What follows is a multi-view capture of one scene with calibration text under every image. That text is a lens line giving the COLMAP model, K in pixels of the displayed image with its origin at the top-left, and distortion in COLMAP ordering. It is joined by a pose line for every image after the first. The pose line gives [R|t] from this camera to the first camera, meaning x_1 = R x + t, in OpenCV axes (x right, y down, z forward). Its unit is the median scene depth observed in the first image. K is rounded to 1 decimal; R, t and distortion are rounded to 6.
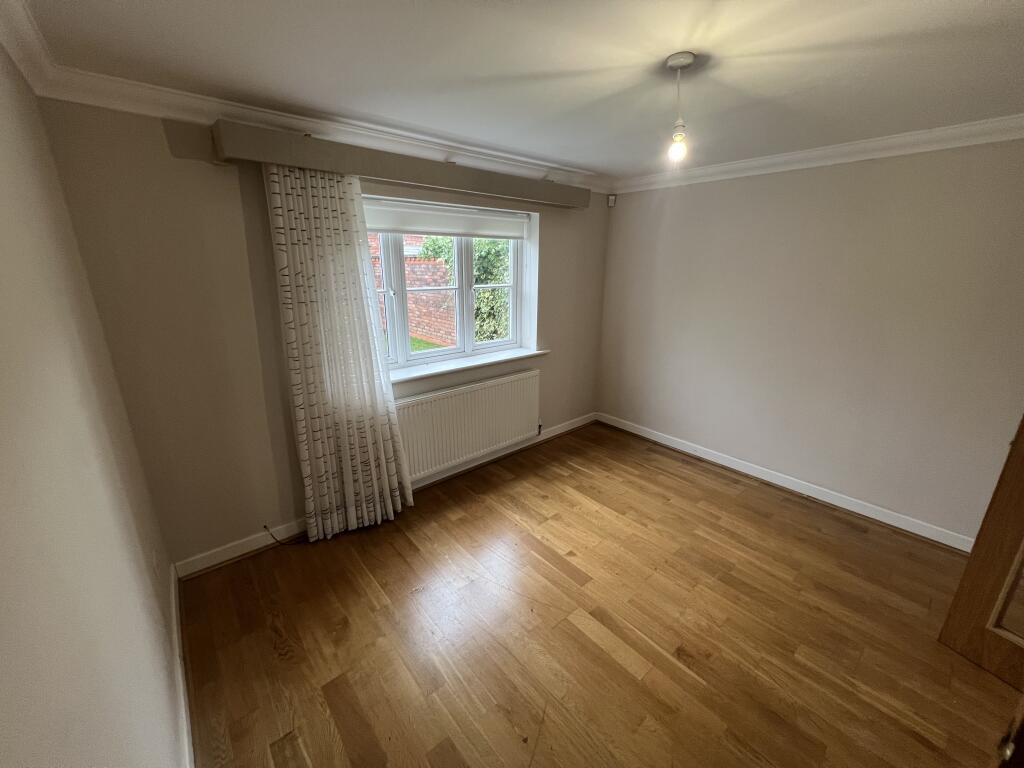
lens RADIAL K [[407.4, 0, 512.4], [0, 407.4, 379.6], [0, 0, 1]] dist [0.003615, 0.000723]
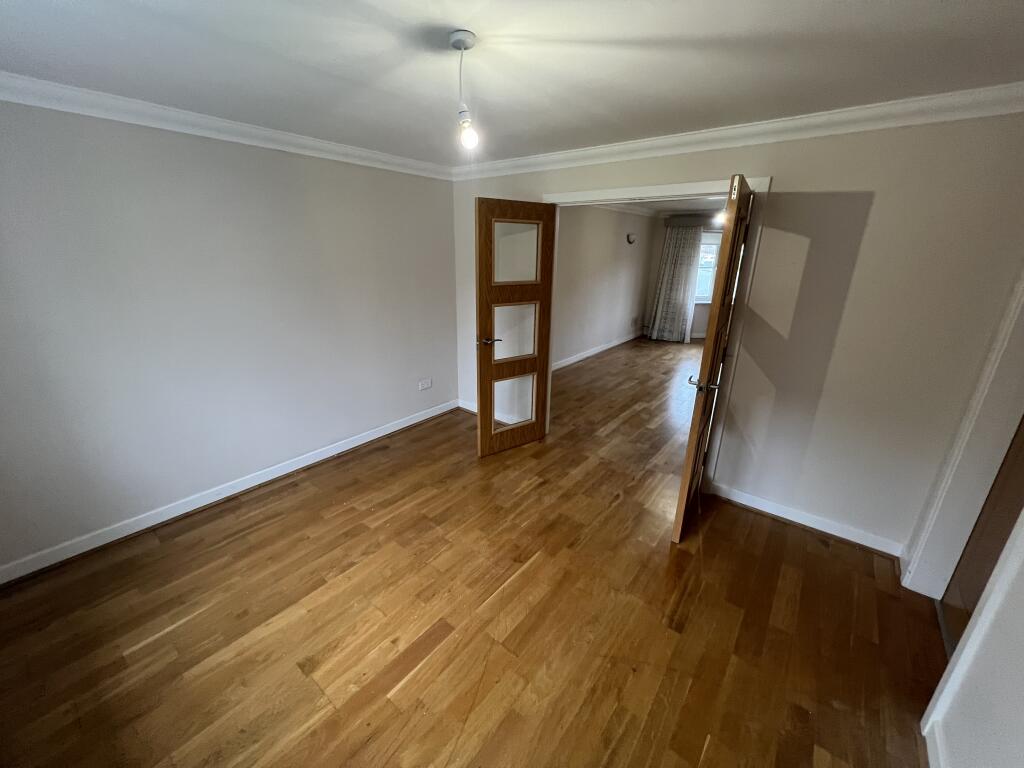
lens RADIAL K [[407.4, 0, 510.7], [0, 407.4, 379.5], [0, 0, 1]] dist [0.003615, 0.000723]
pose [[-0.178801, -0.310372, 0.933648, -0.380870], [0.260036, 0.900291, 0.349082, -0.184302], [-0.948900, 0.305198, -0.080265, 0.612321]]
